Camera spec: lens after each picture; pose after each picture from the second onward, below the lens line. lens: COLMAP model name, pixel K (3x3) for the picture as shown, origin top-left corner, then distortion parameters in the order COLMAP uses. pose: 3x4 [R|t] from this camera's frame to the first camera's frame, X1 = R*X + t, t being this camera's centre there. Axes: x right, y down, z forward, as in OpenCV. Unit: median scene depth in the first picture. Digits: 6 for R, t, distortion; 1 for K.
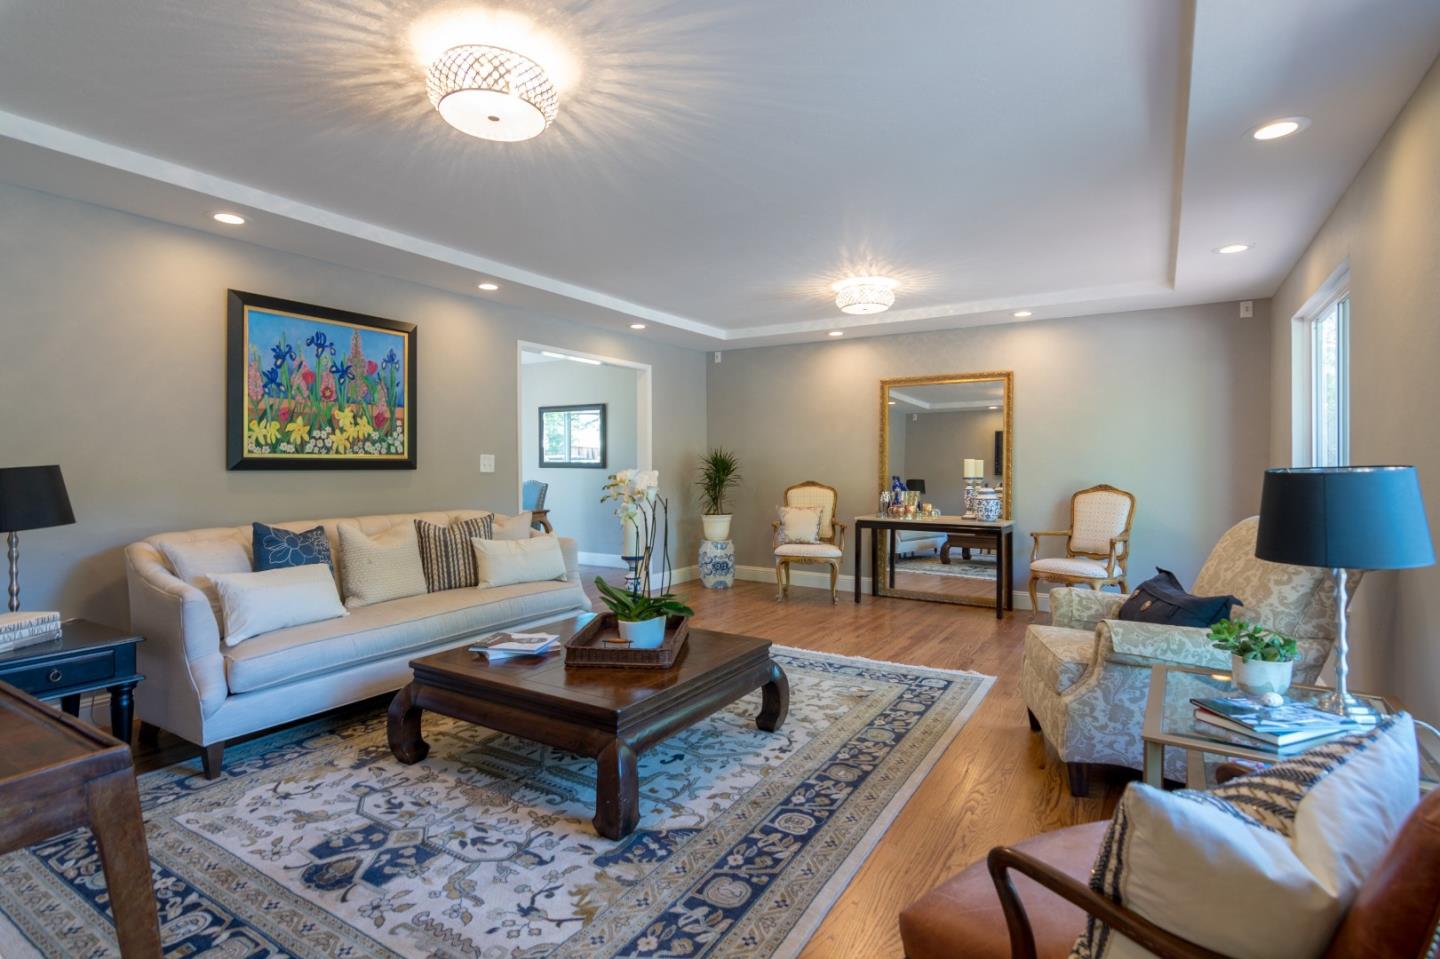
lens RADIAL K [[697.8, 0, 723.9], [0, 697.8, 475.5], [0, 0, 1]] dist [0.003077, 0.003913]
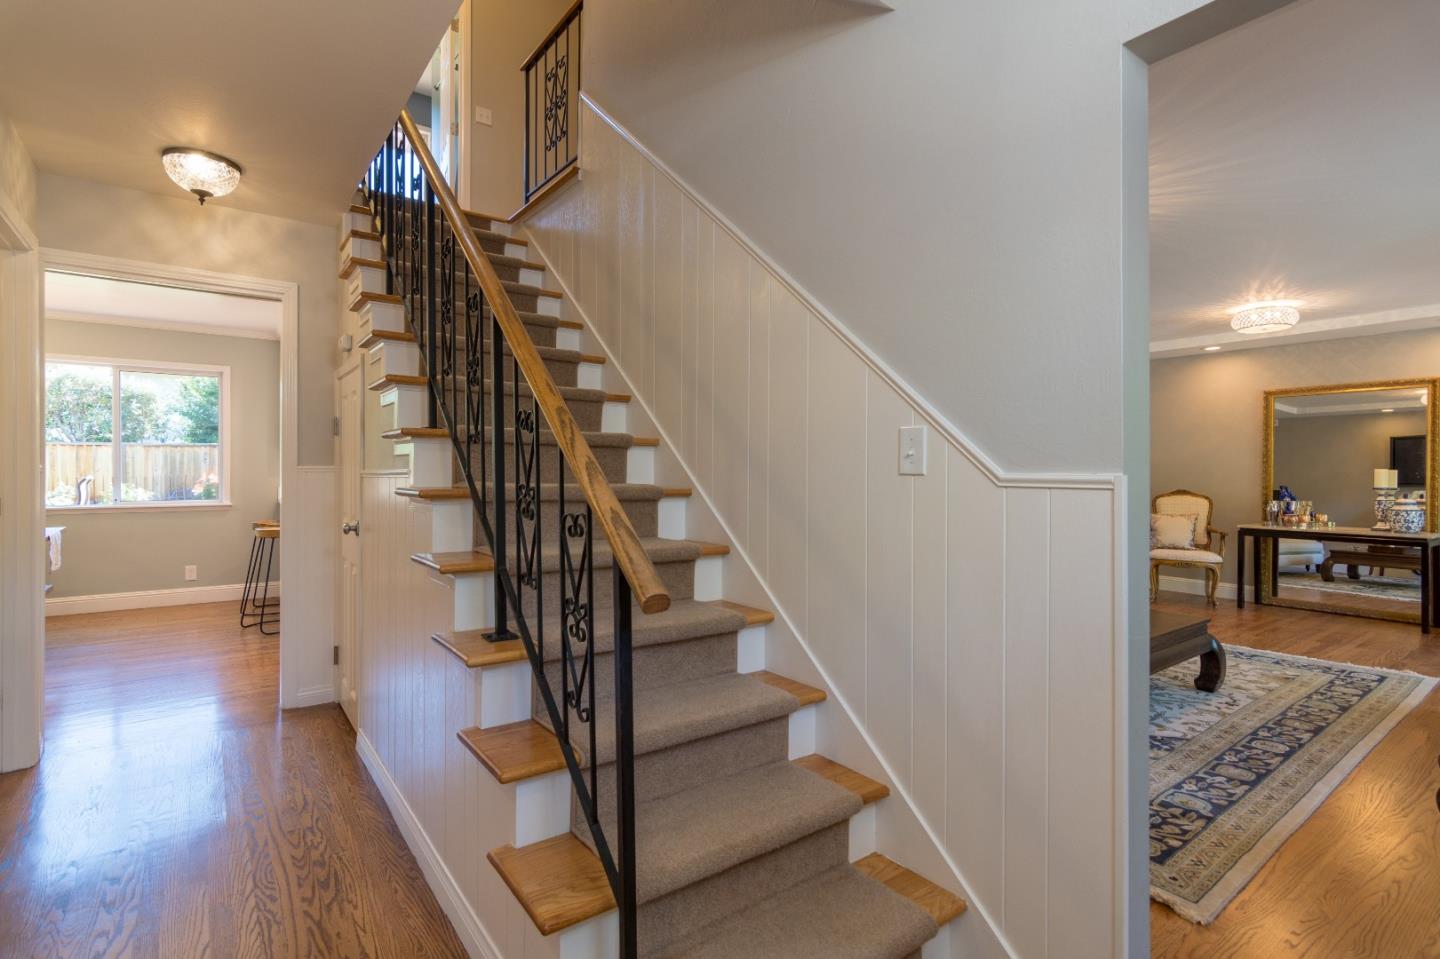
lens RADIAL K [[697.8, 0, 724.8], [0, 697.8, 474.0], [0, 0, 1]] dist [0.003077, 0.003913]
pose [[0.934650, 0.002167, -0.355562, -0.166891], [-0.007319, 0.999887, -0.013146, 0.003441], [0.355493, 0.014889, 0.934560, -0.260580]]
